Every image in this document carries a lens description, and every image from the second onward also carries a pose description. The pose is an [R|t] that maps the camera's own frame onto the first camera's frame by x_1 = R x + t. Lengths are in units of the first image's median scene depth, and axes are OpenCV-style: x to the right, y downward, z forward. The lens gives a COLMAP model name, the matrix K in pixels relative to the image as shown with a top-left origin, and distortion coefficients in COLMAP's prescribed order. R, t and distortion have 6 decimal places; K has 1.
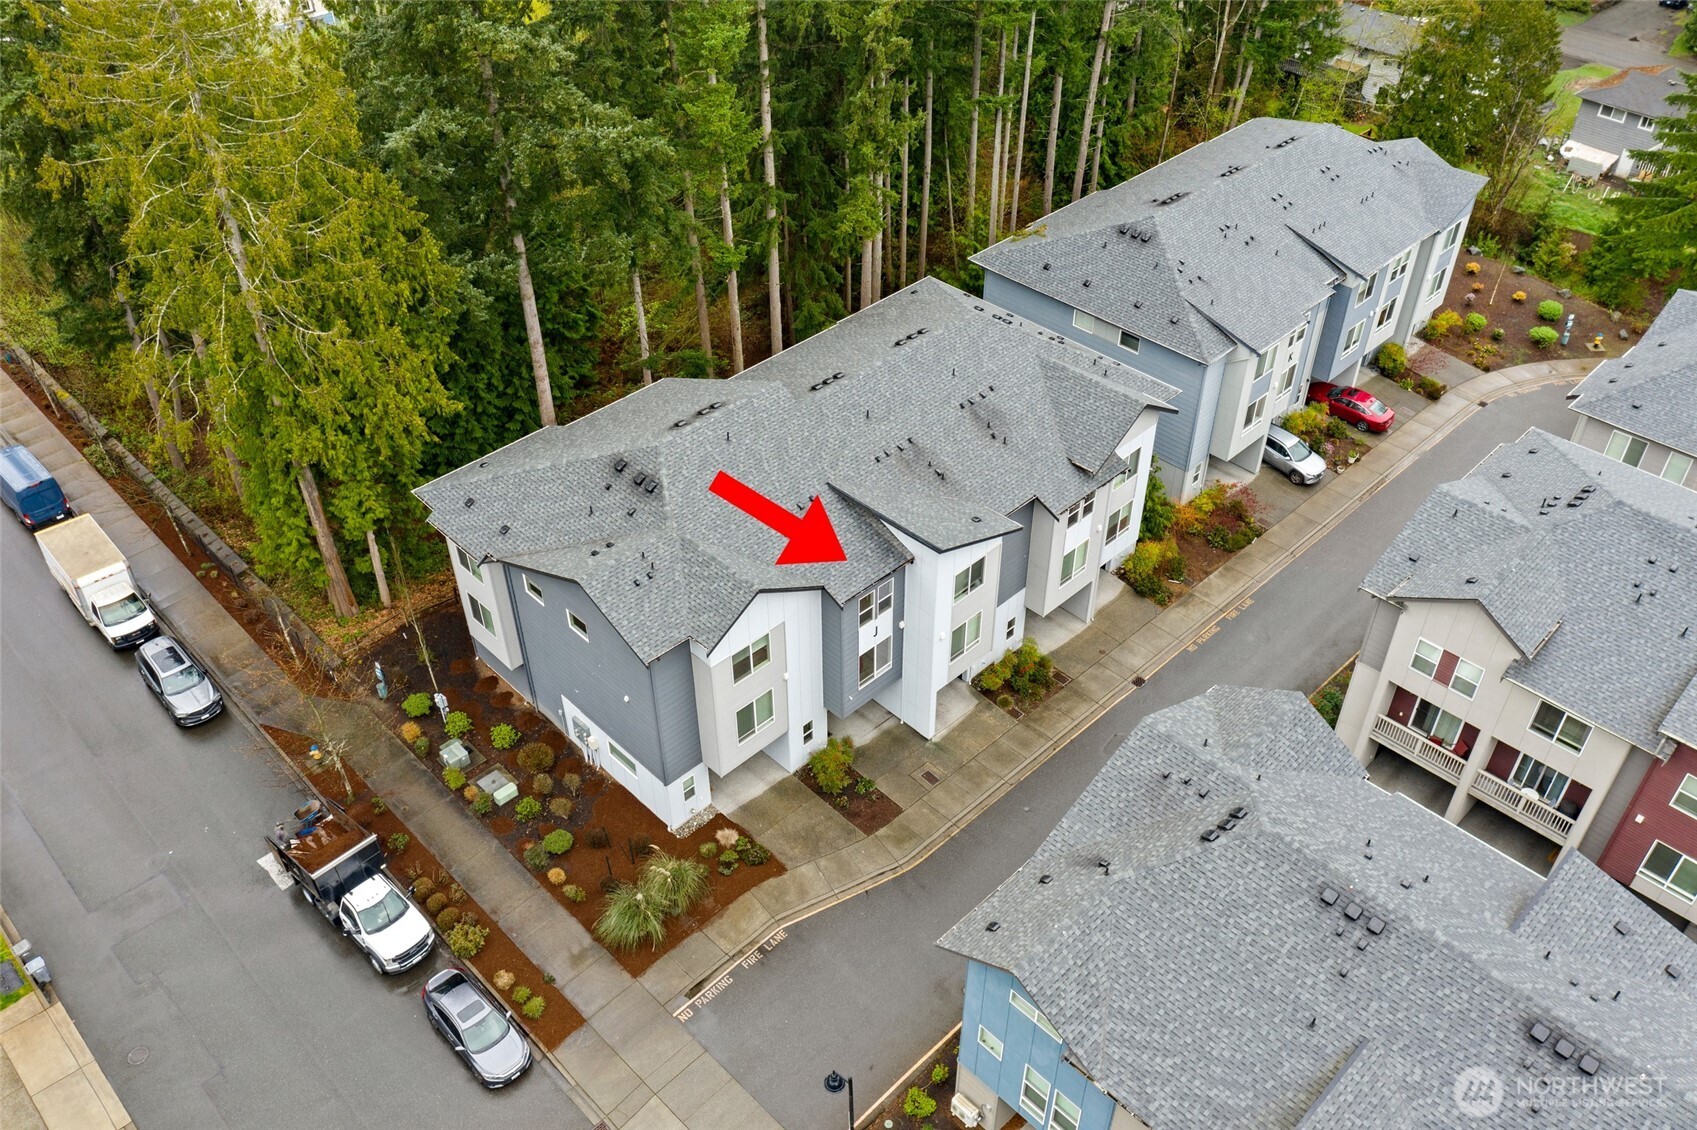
lens RADIAL K [[1324.5, 0, 848.5], [0, 1324.5, 565.0], [0, 0, 1]] dist [-0.002212, -0.008391]
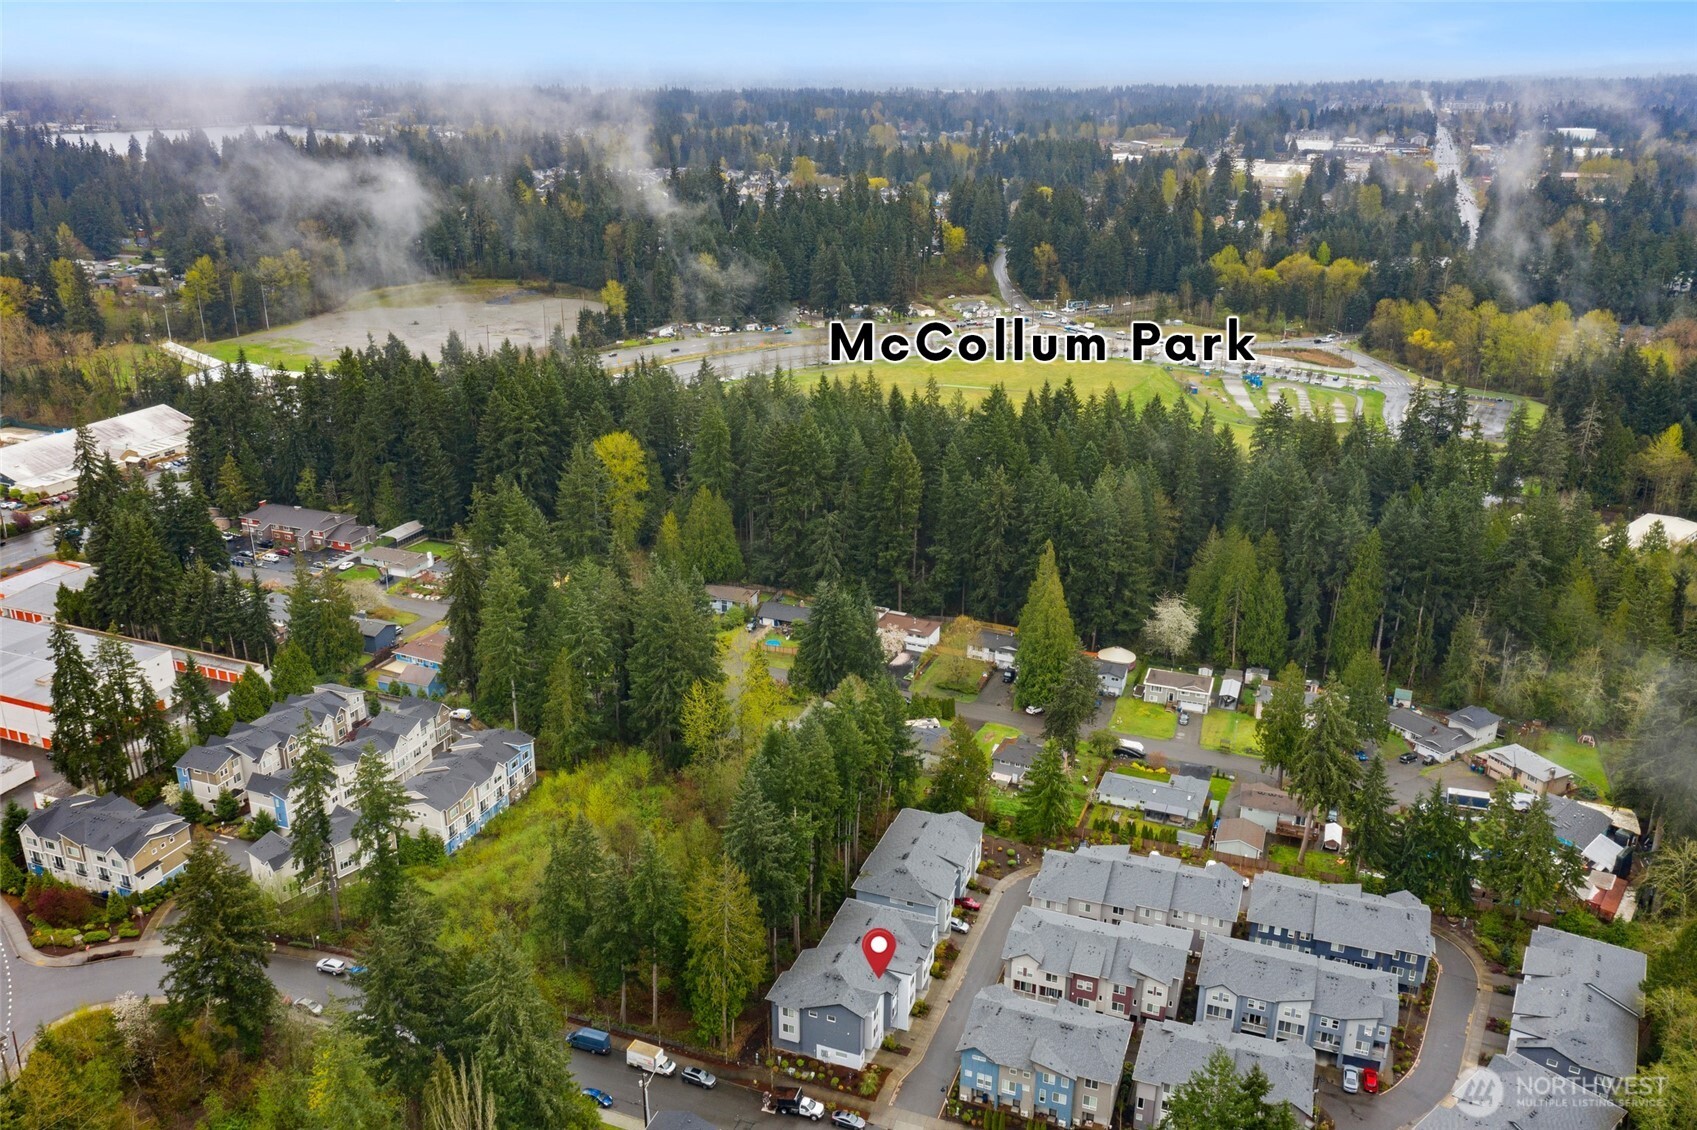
lens RADIAL K [[1324.5, 0, 848.5], [0, 1324.5, 565.0], [0, 0, 1]] dist [-0.002212, -0.008391]
pose [[0.905814, -0.128603, 0.403685, -1.381356], [0.257541, 0.923706, -0.283621, -0.059515], [-0.336412, 0.360873, 0.869826, -2.556280]]
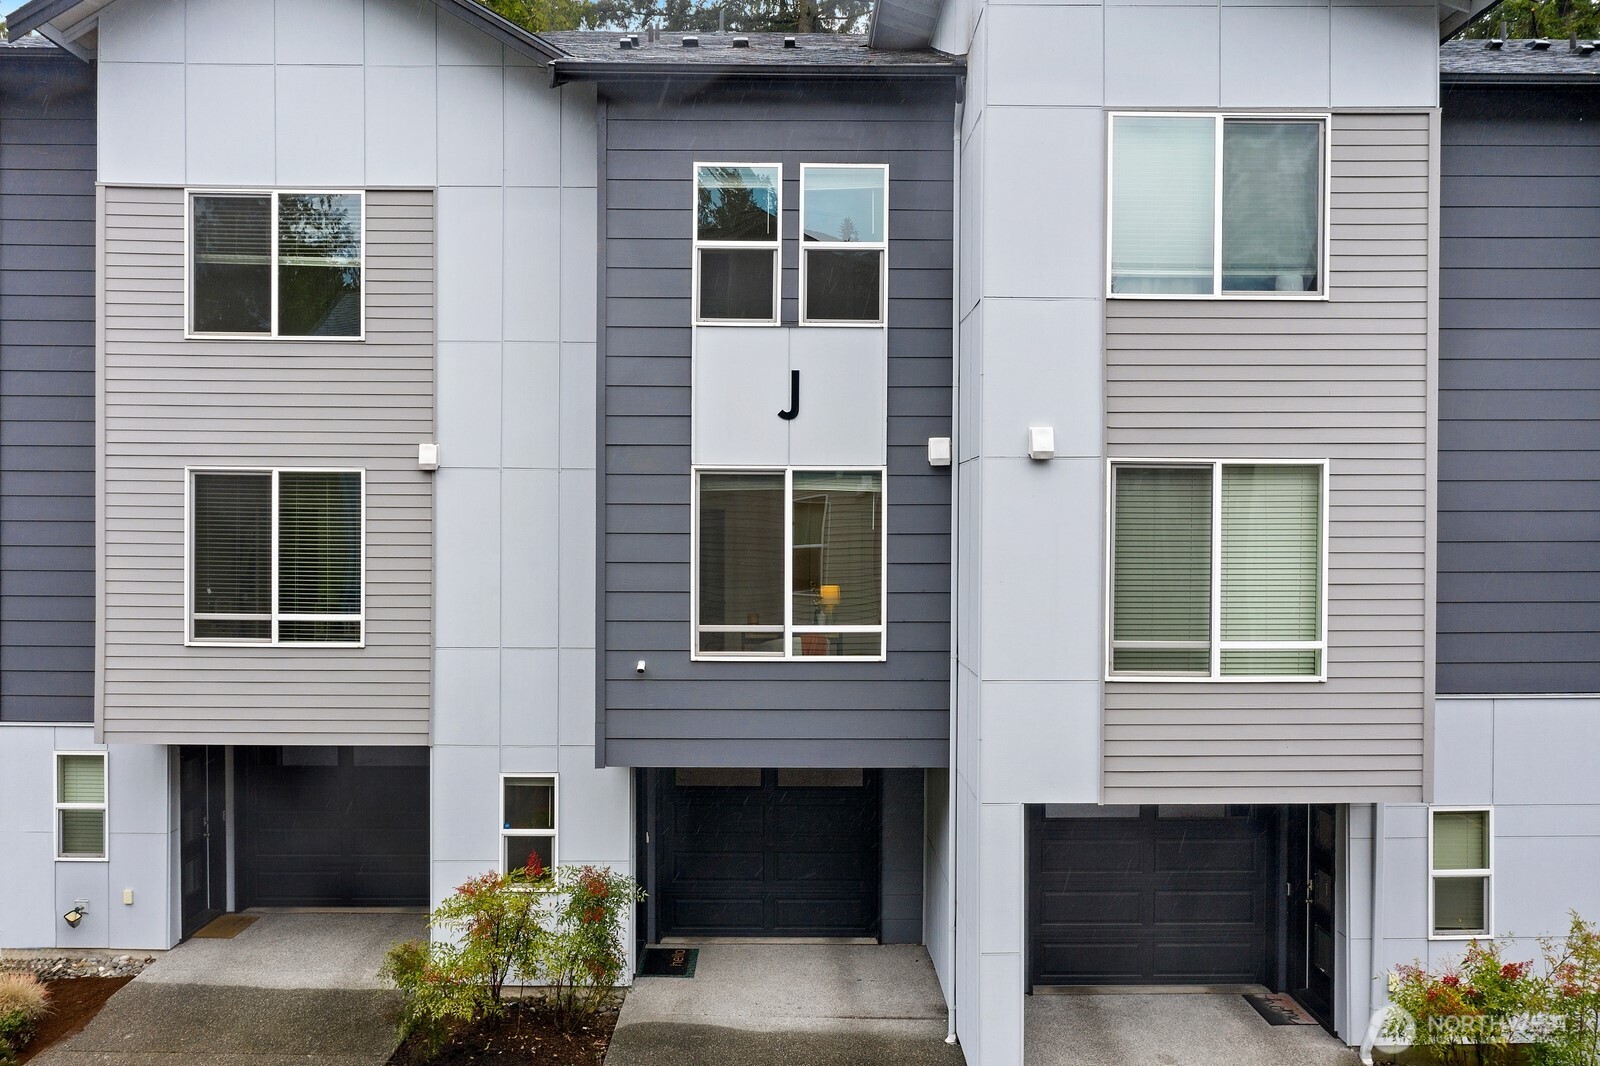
lens RADIAL K [[1248.8, 0, 800.0], [0, 1248.8, 533.0], [0, 0, 1]] dist [-0.002212, -0.008391]
pose [[0.727886, 0.012696, -0.685581, 0.168115], [-0.451391, 0.761504, -0.465142, 0.164089], [0.516167, 0.648035, 0.560019, 0.818716]]
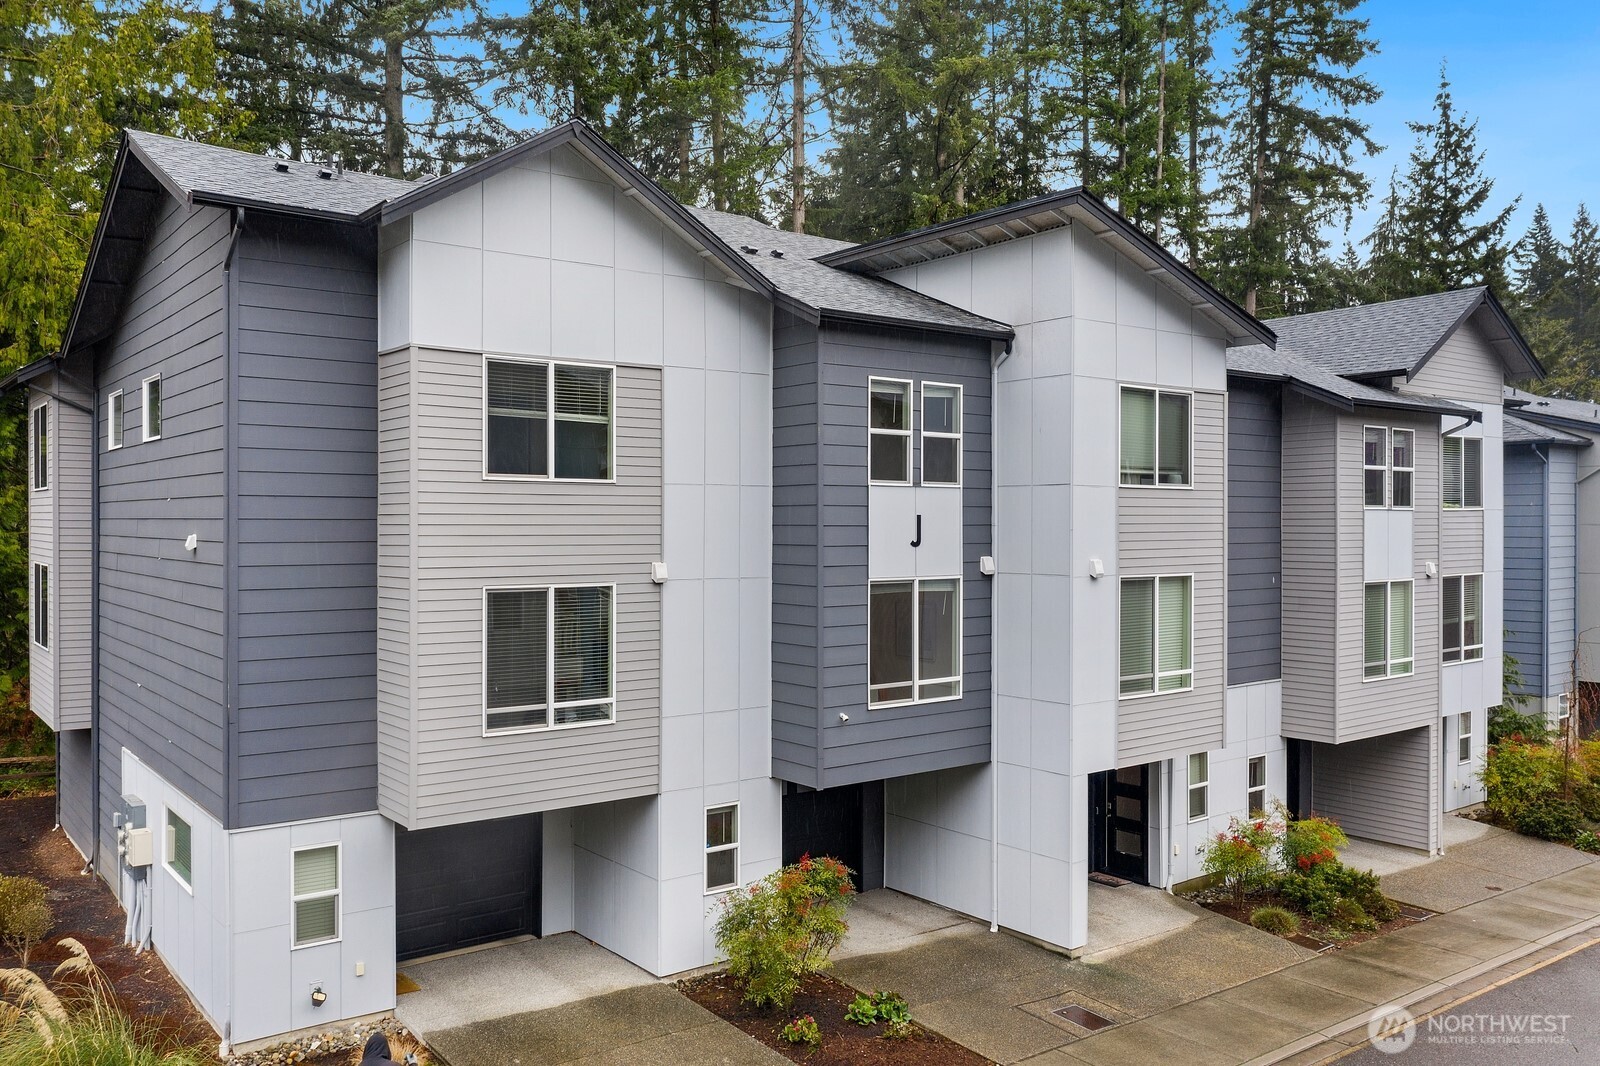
lens RADIAL K [[1248.8, 0, 800.0], [0, 1248.8, 533.0], [0, 0, 1]] dist [-0.002212, -0.008391]
pose [[0.992401, 0.004155, -0.122975, 0.028954], [-0.082425, 0.764498, -0.639335, 0.260874], [0.091357, 0.644613, 0.759031, 0.669703]]
